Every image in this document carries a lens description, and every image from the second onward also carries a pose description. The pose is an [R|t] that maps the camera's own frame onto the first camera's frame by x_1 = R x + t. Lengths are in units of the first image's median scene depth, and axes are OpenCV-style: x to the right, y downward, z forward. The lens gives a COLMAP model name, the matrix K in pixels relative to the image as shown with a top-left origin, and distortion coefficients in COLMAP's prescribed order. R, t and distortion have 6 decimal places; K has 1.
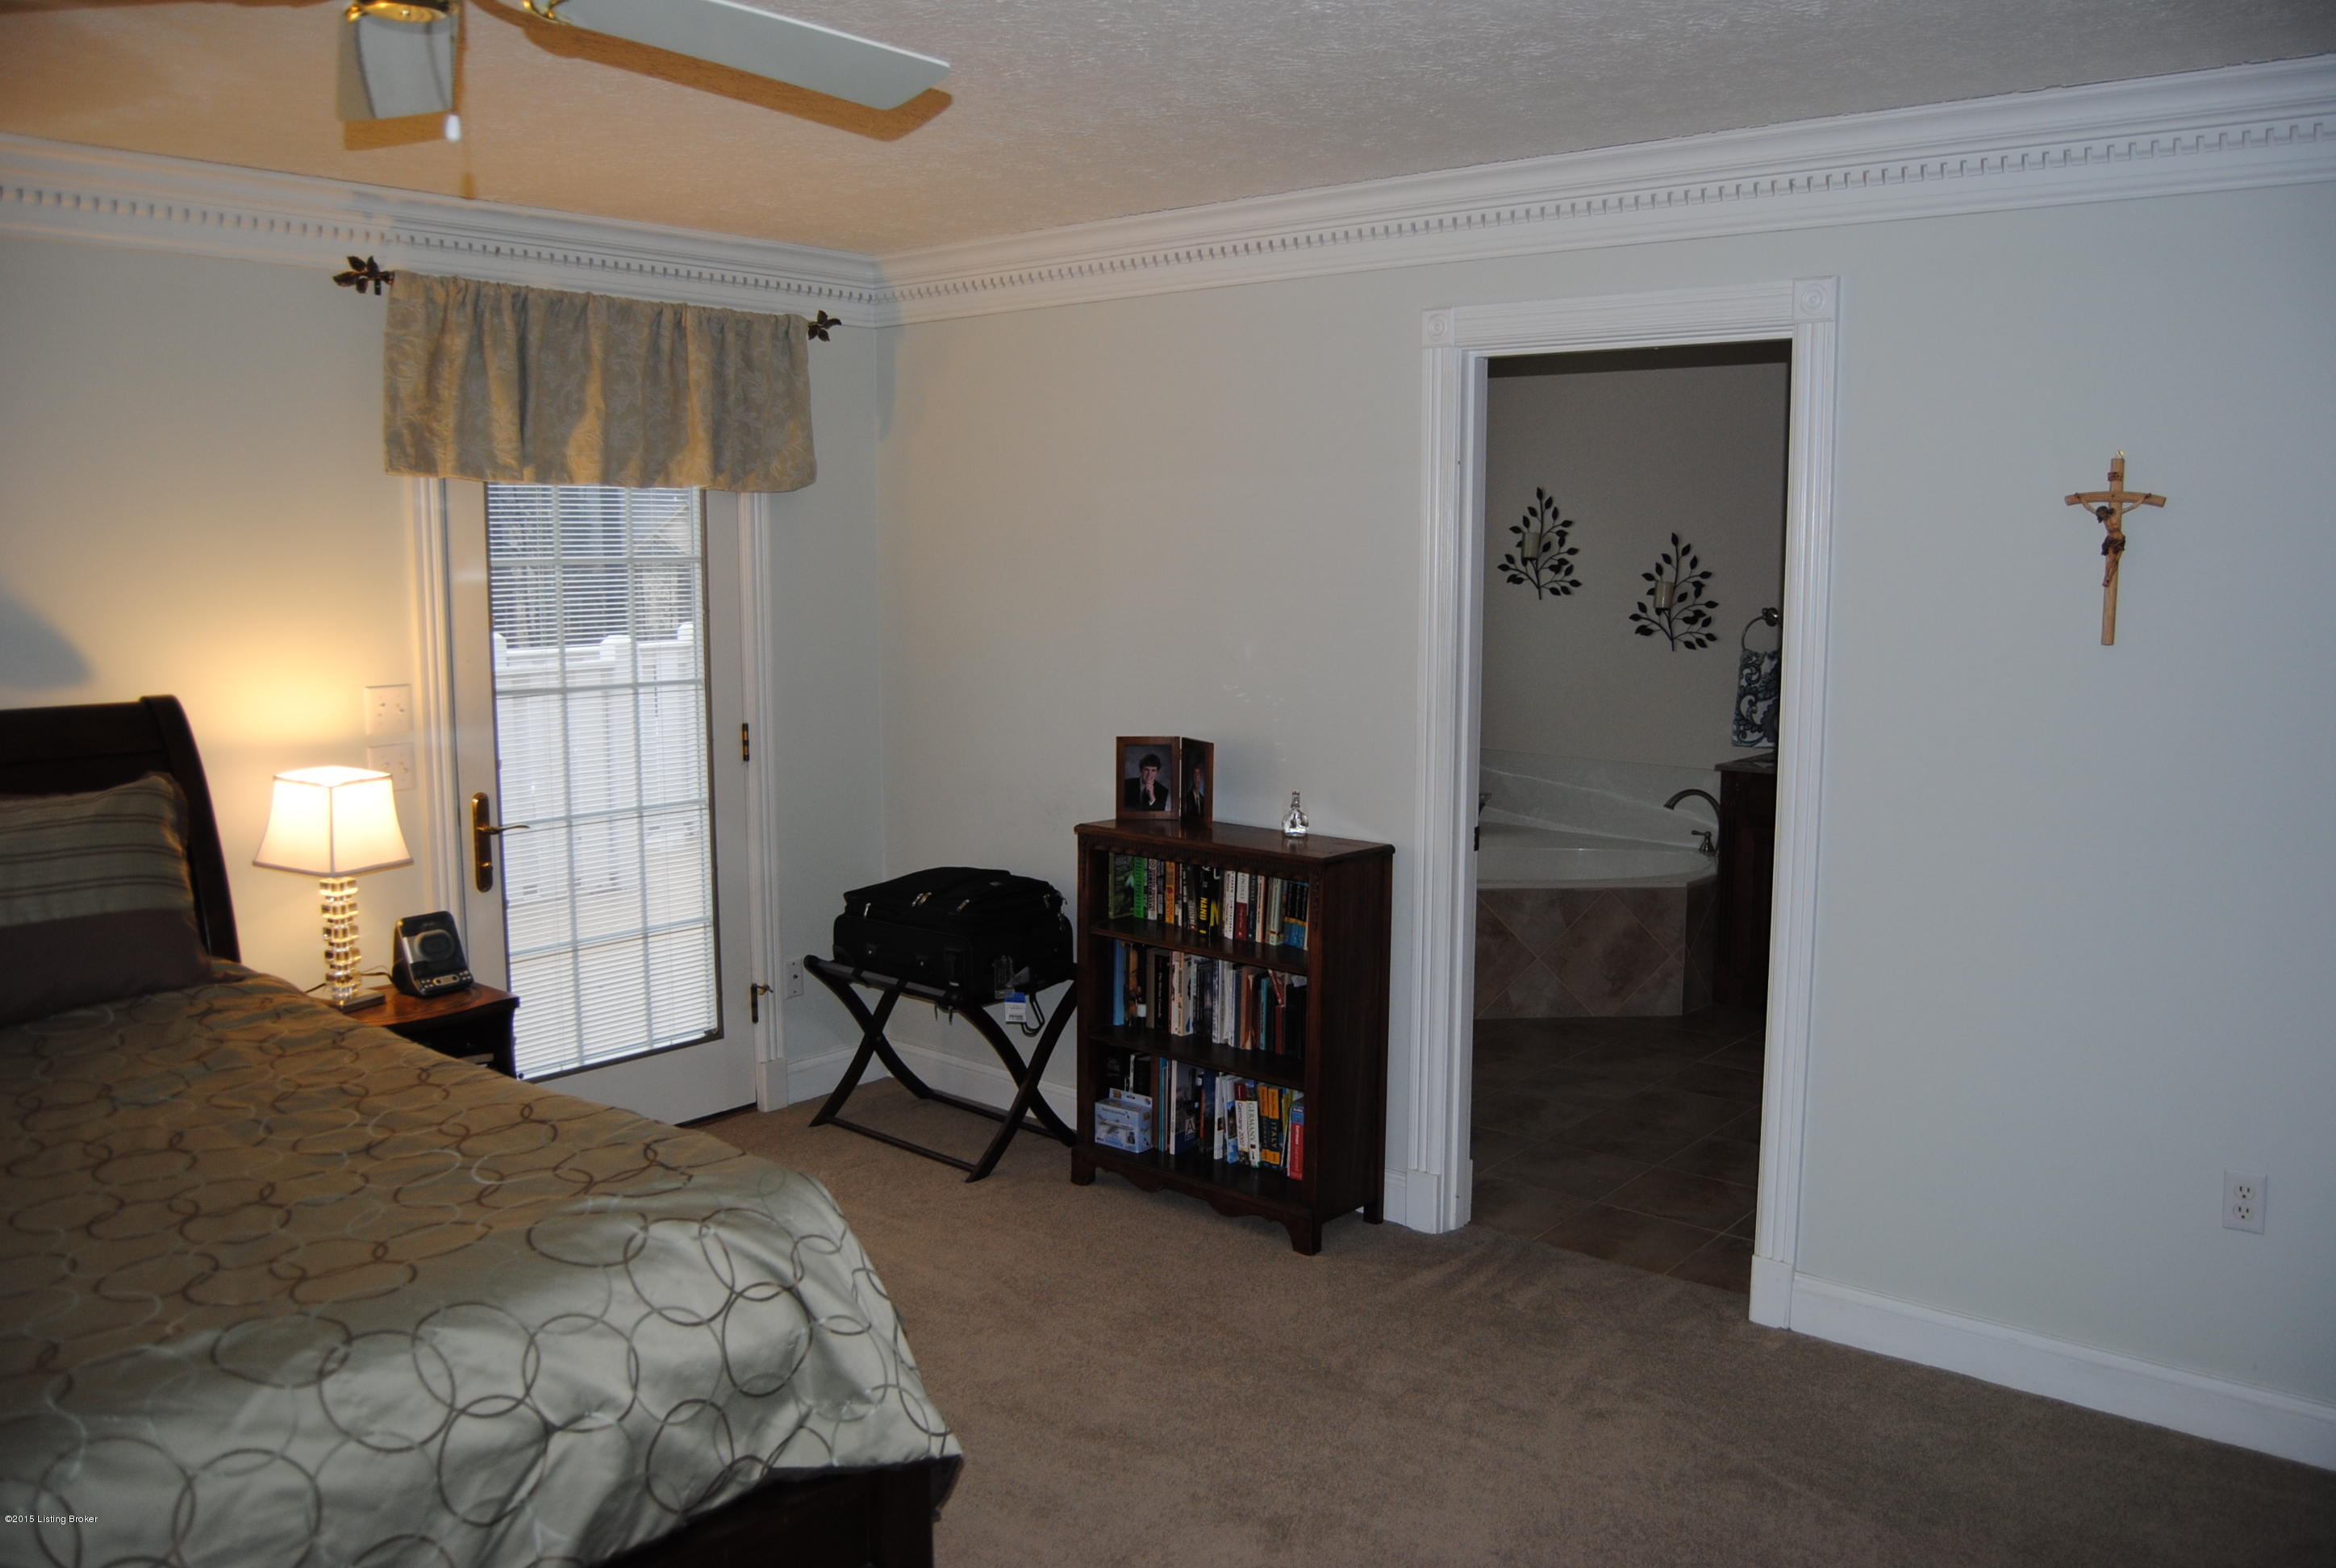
lens RADIAL K [[1828.2, 0, 1180.4], [0, 1828.2, 782.2], [0, 0, 1]] dist [-0.095889, 0.037543]
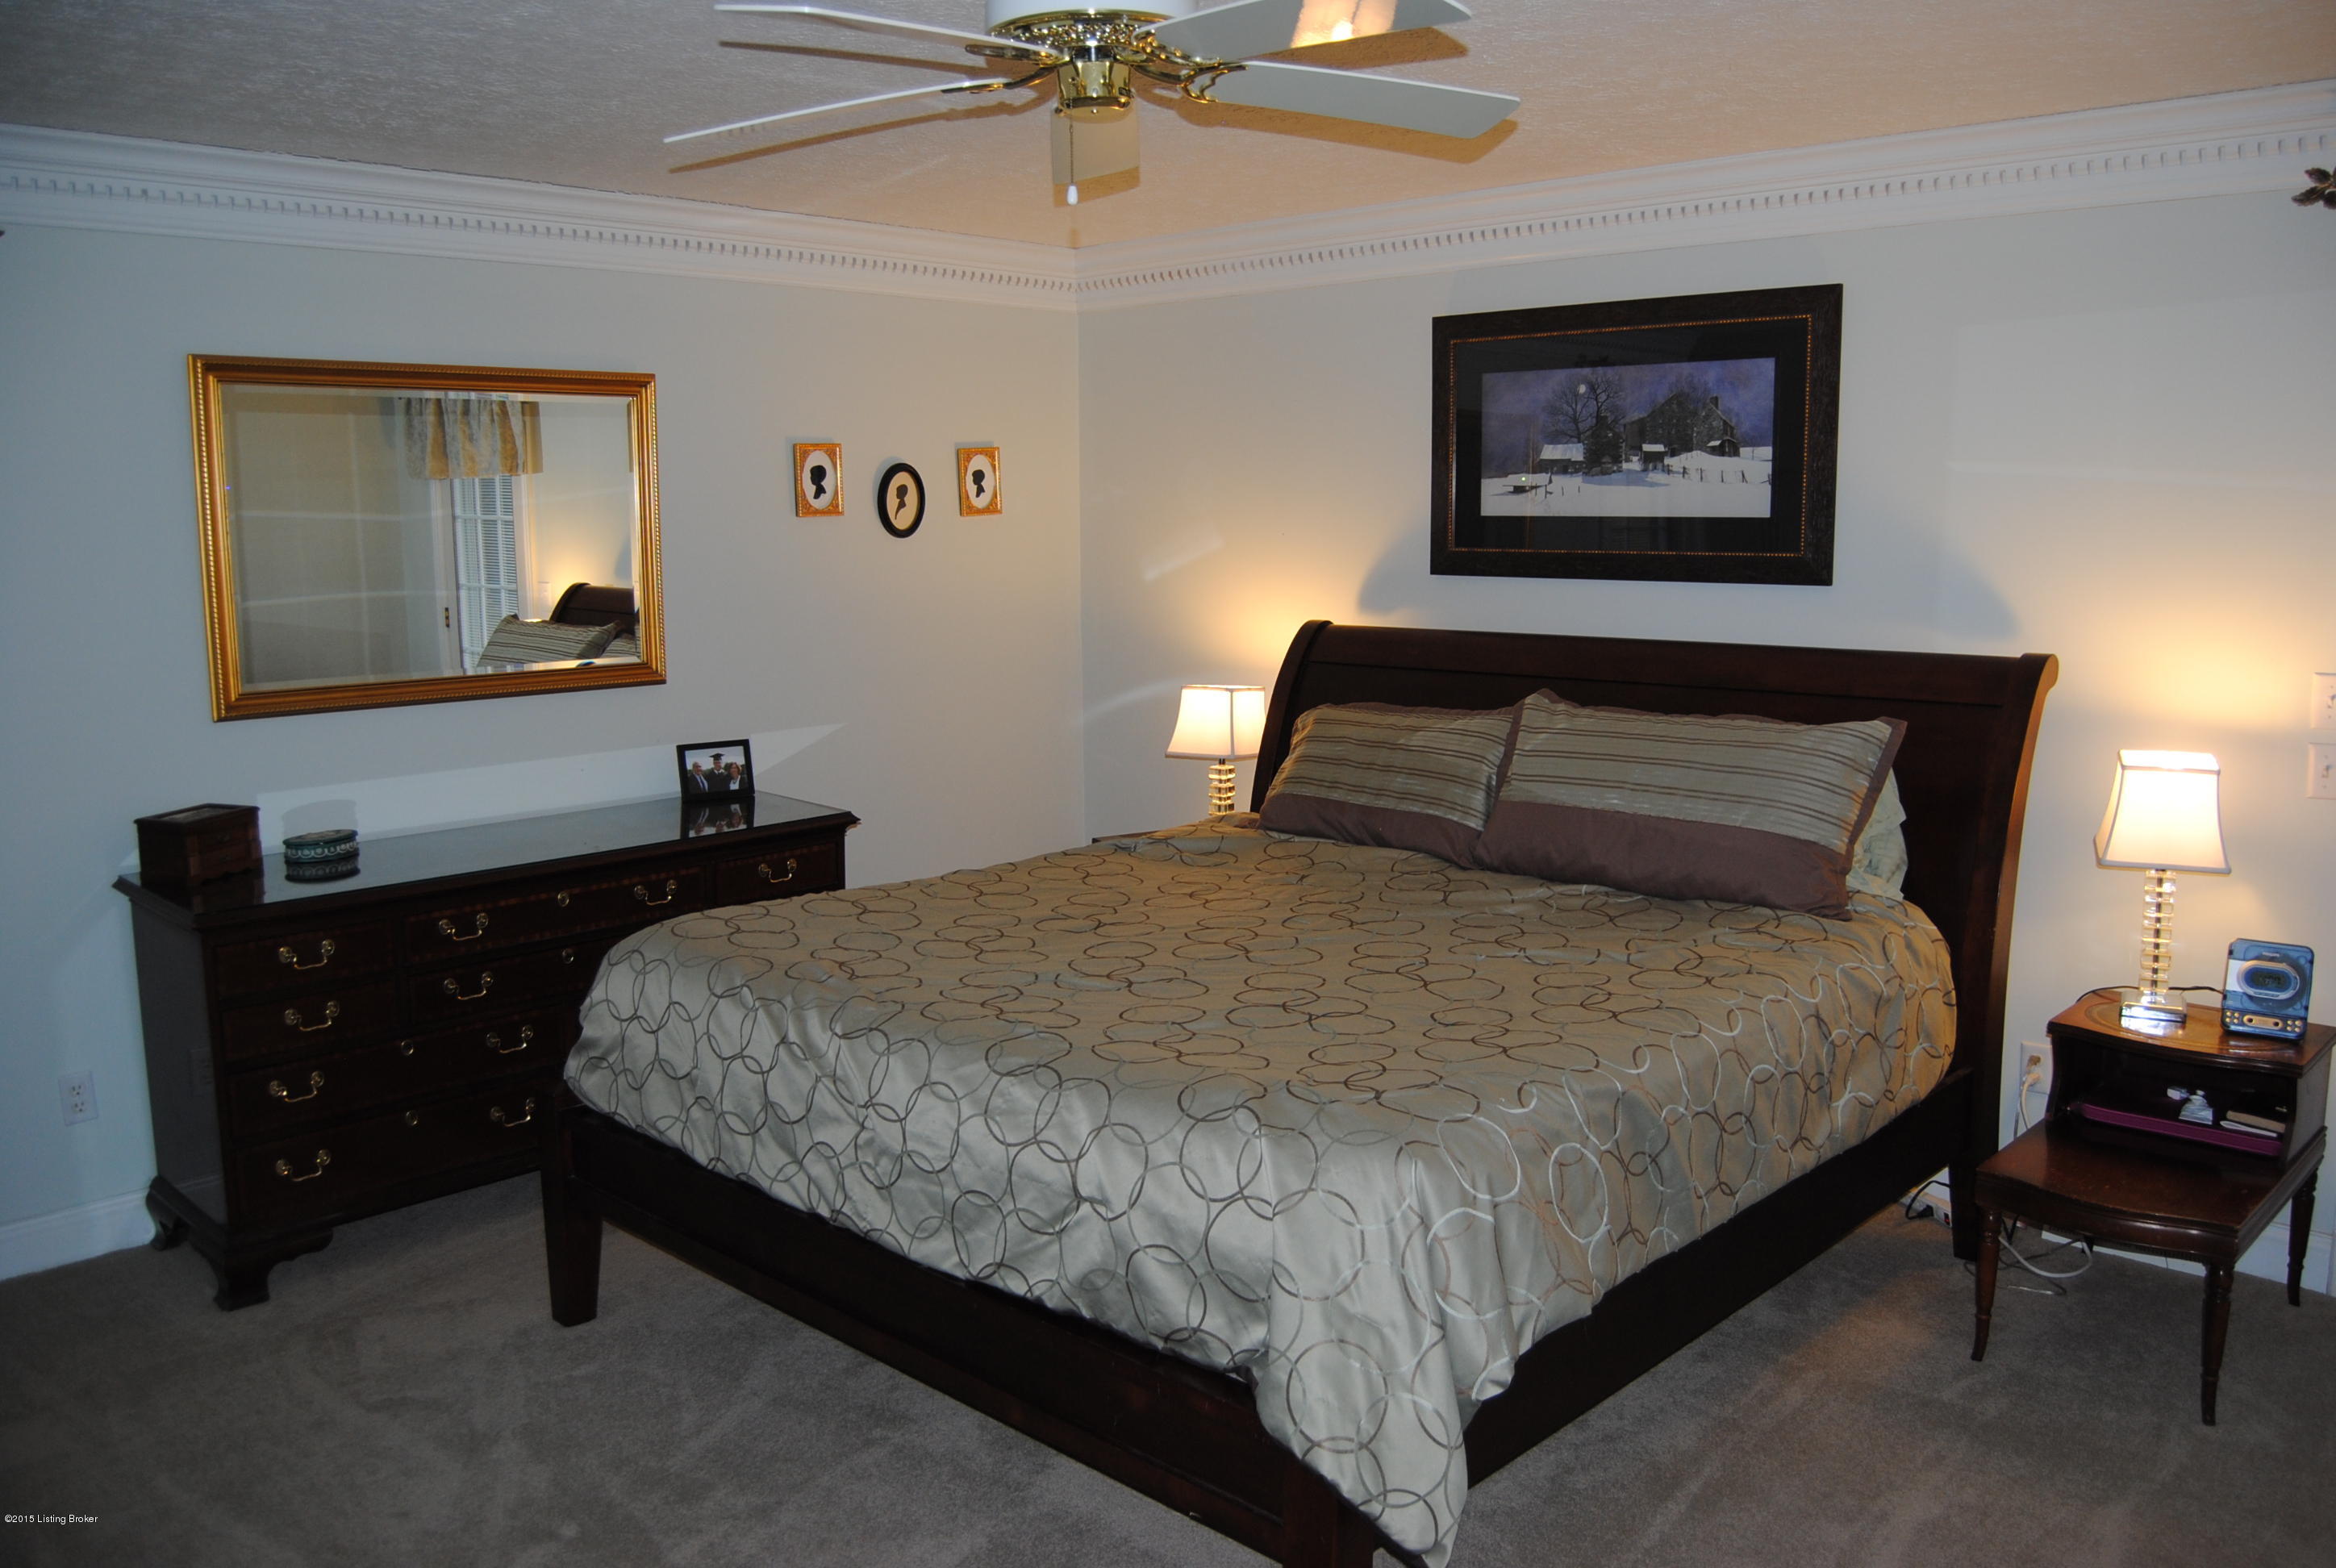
lens RADIAL K [[1828.2, 0, 1180.4], [0, 1828.2, 782.2], [0, 0, 1]] dist [-0.095889, 0.037543]
pose [[-0.053725, 0.141978, -0.988411, 0.419541], [-0.118843, 0.981896, 0.147502, -0.062186], [0.991458, 0.125391, -0.035879, 0.503779]]
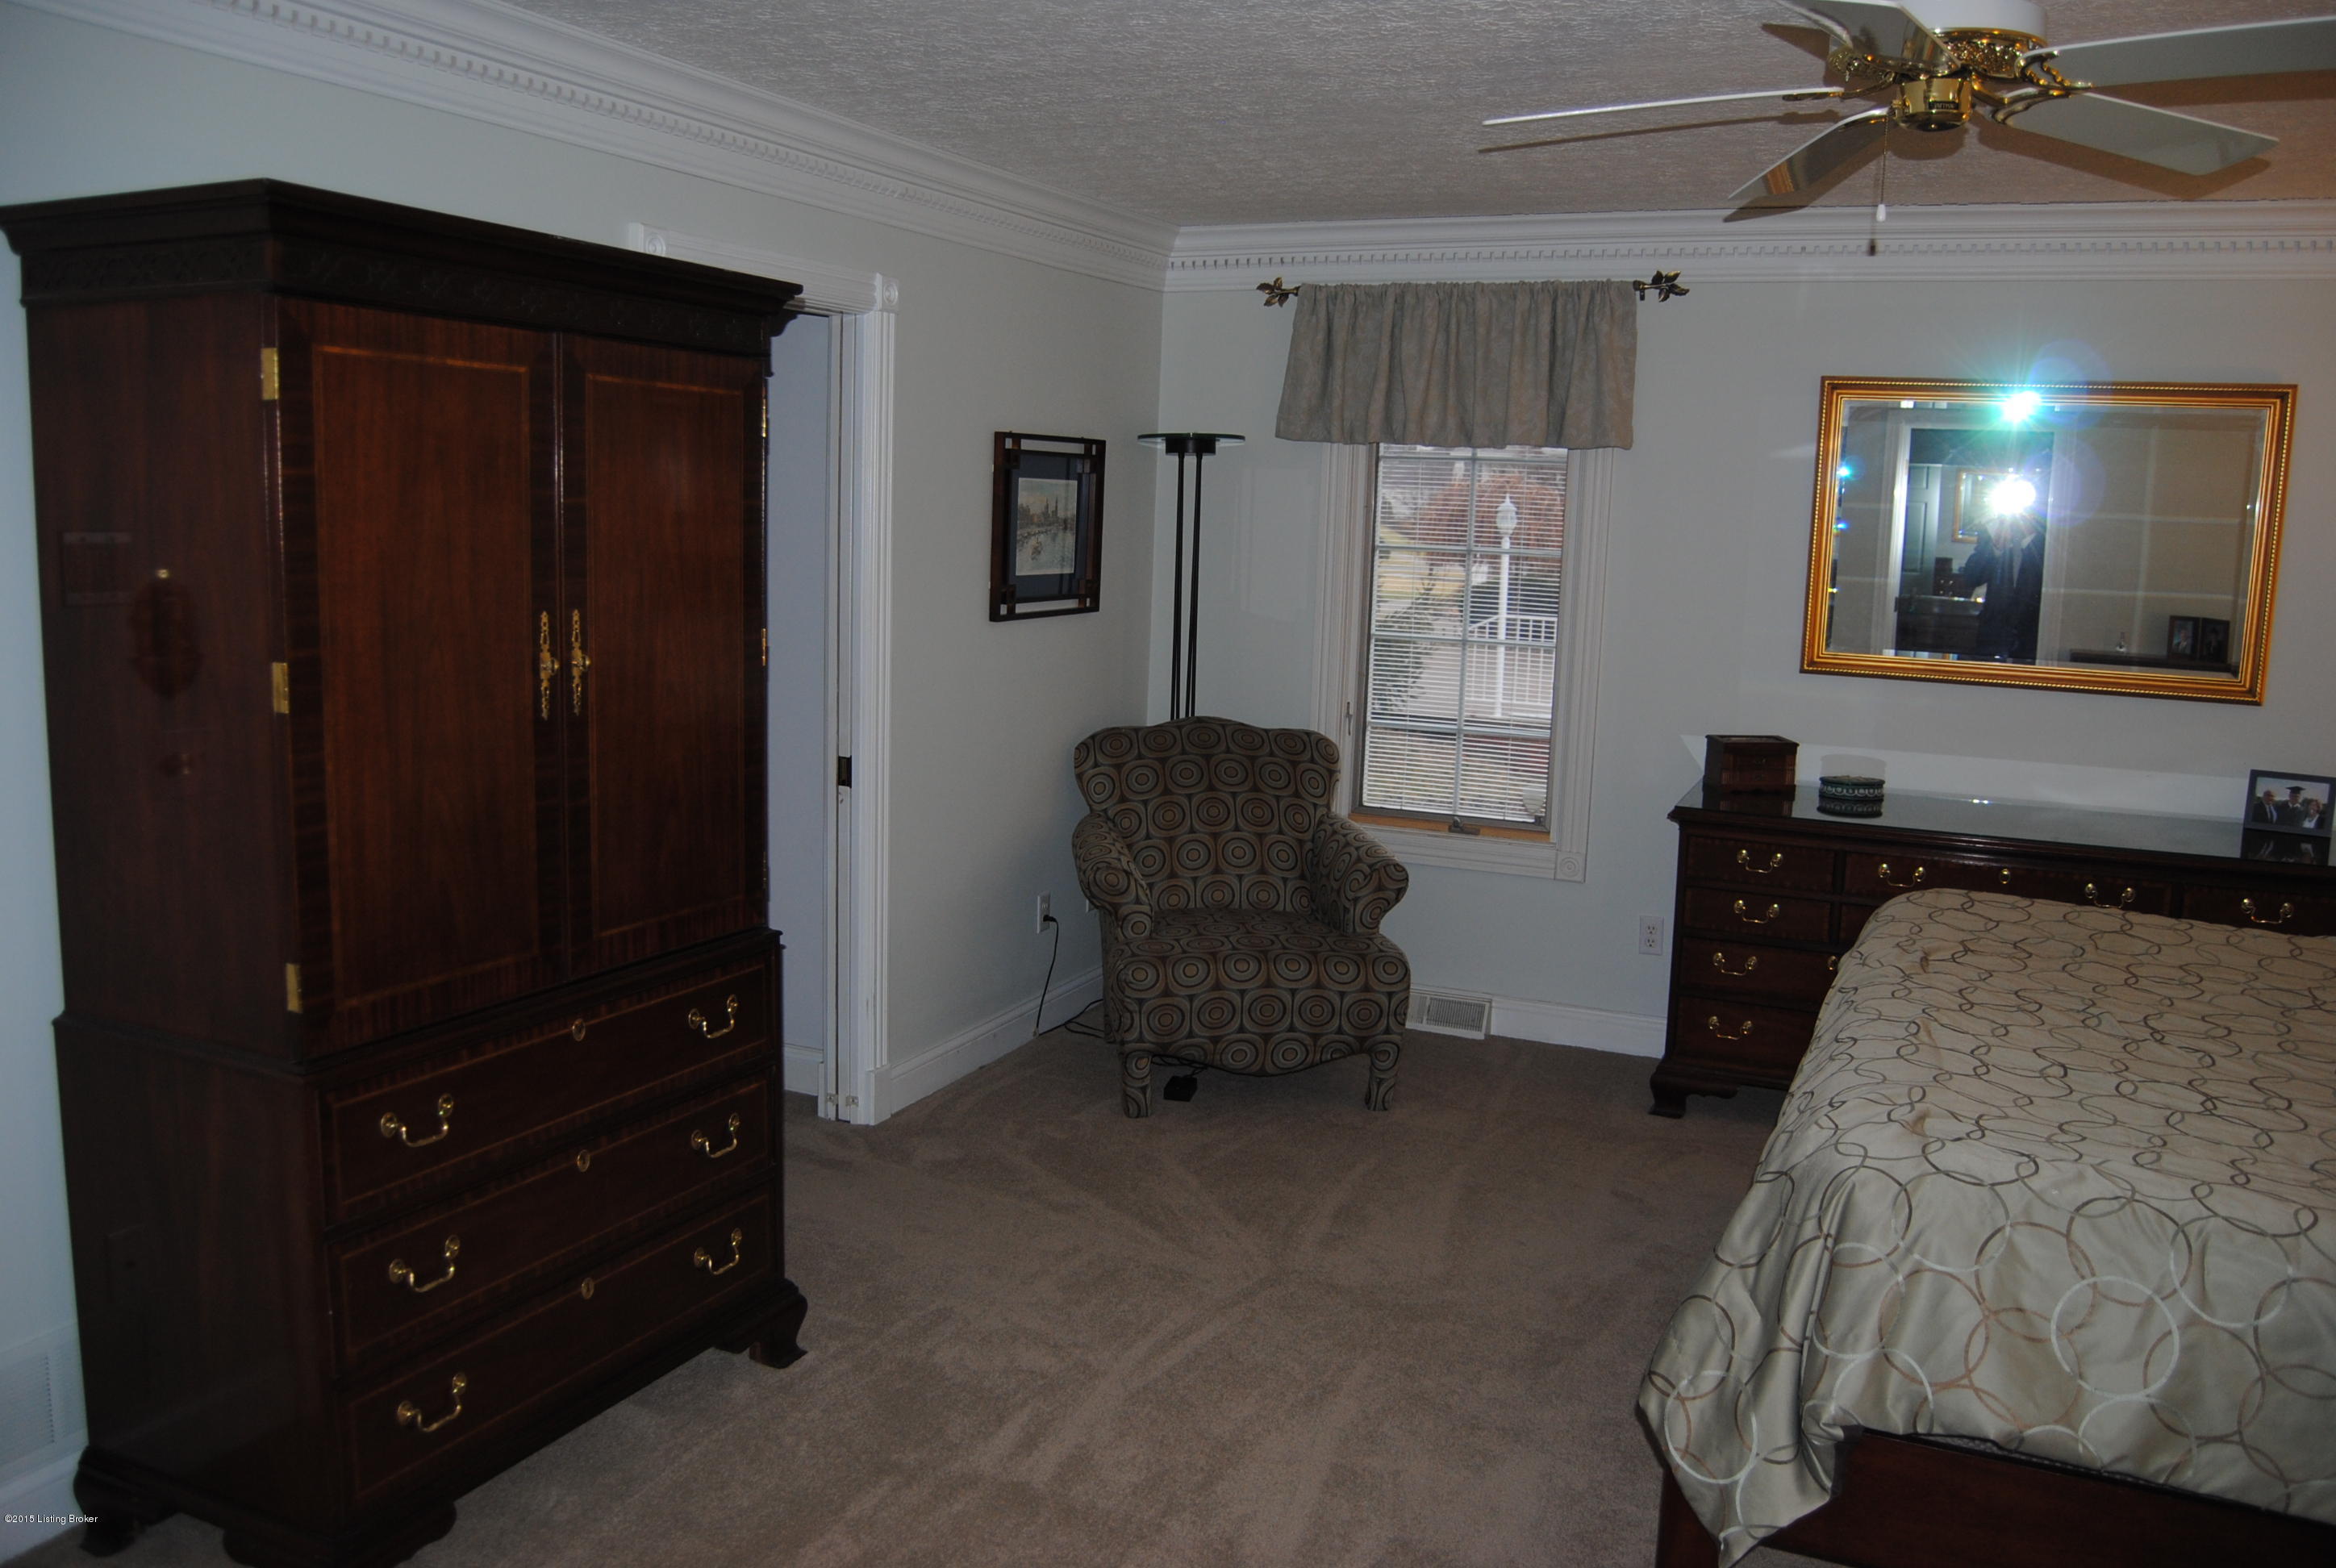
lens RADIAL K [[1828.2, 0, 1180.4], [0, 1828.2, 782.2], [0, 0, 1]] dist [-0.095889, 0.037543]
pose [[-0.957083, 0.017947, -0.289257, 0.238598], [-0.066738, 0.957608, 0.280236, -0.130762], [0.282024, 0.287513, -0.915313, 0.954839]]
